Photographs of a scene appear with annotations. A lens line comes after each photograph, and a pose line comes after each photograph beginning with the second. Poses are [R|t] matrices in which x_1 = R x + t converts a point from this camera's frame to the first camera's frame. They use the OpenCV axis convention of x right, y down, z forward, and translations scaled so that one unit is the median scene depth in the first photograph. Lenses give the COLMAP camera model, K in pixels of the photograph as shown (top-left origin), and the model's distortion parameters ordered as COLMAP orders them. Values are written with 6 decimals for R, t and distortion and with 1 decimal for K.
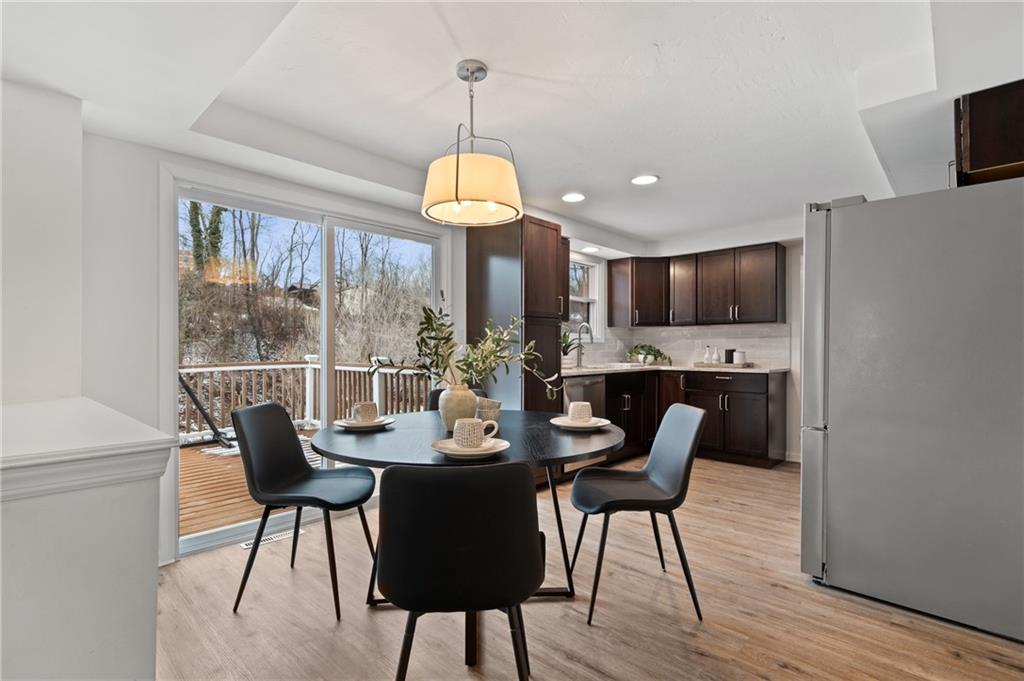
lens RADIAL K [[474.8, 0, 514.2], [0, 474.8, 346.4], [0, 0, 1]] dist [0.002388, 0.000057]
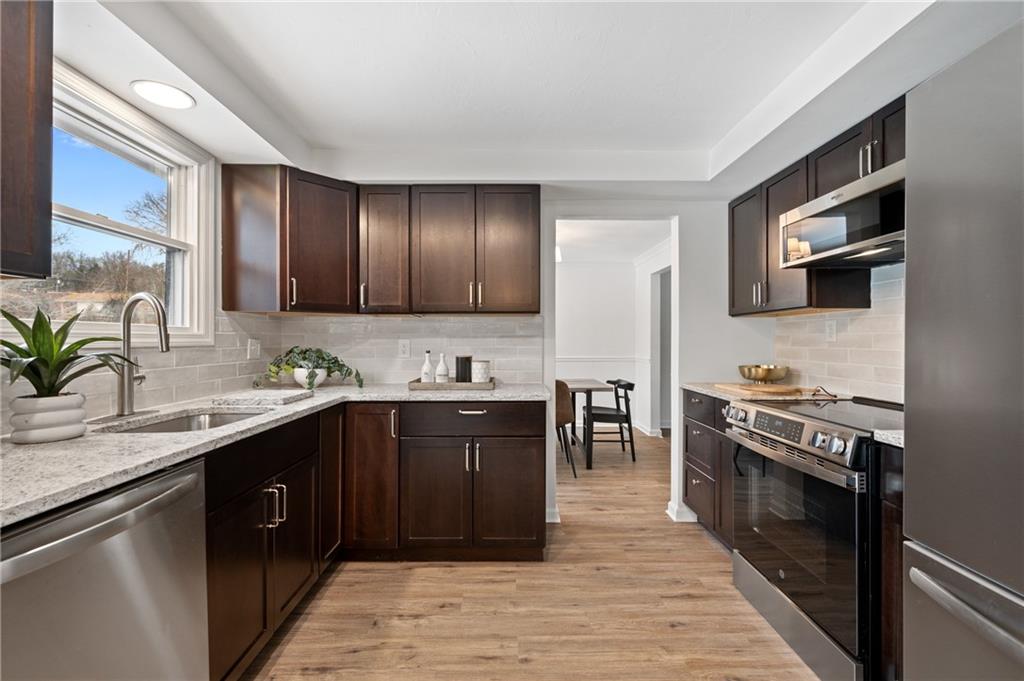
lens RADIAL K [[440.3, 0, 514.7], [0, 440.3, 341.3], [0, 0, 1]] dist [0.002628, -0.000216]
pose [[0.720872, 0.000516, 0.693068, 0.110318], [-0.002448, 0.999995, 0.001801, -0.013294], [-0.693064, -0.002995, 0.720870, 0.523536]]
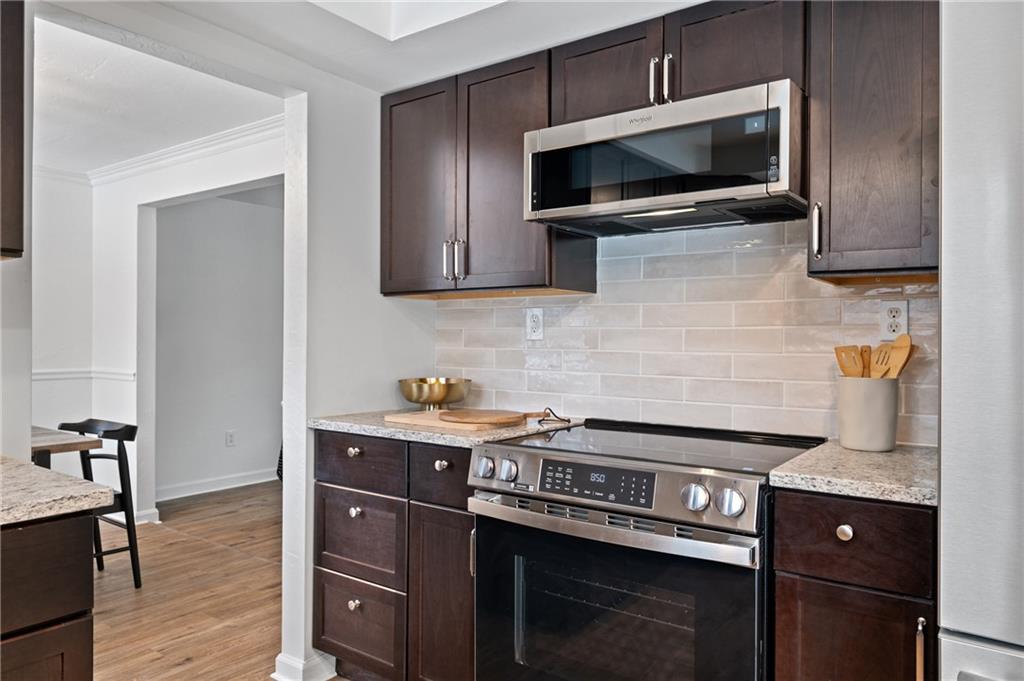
lens RADIAL K [[708.1, 0, 511.6], [0, 708.1, 341.5], [0, 0, 1]] dist [0.006484, 0.000782]
pose [[-0.112040, -0.004099, 0.993695, 0.170041], [-0.007597, 0.999966, 0.003268, -0.013303], [-0.993675, -0.007182, -0.112067, 0.693234]]
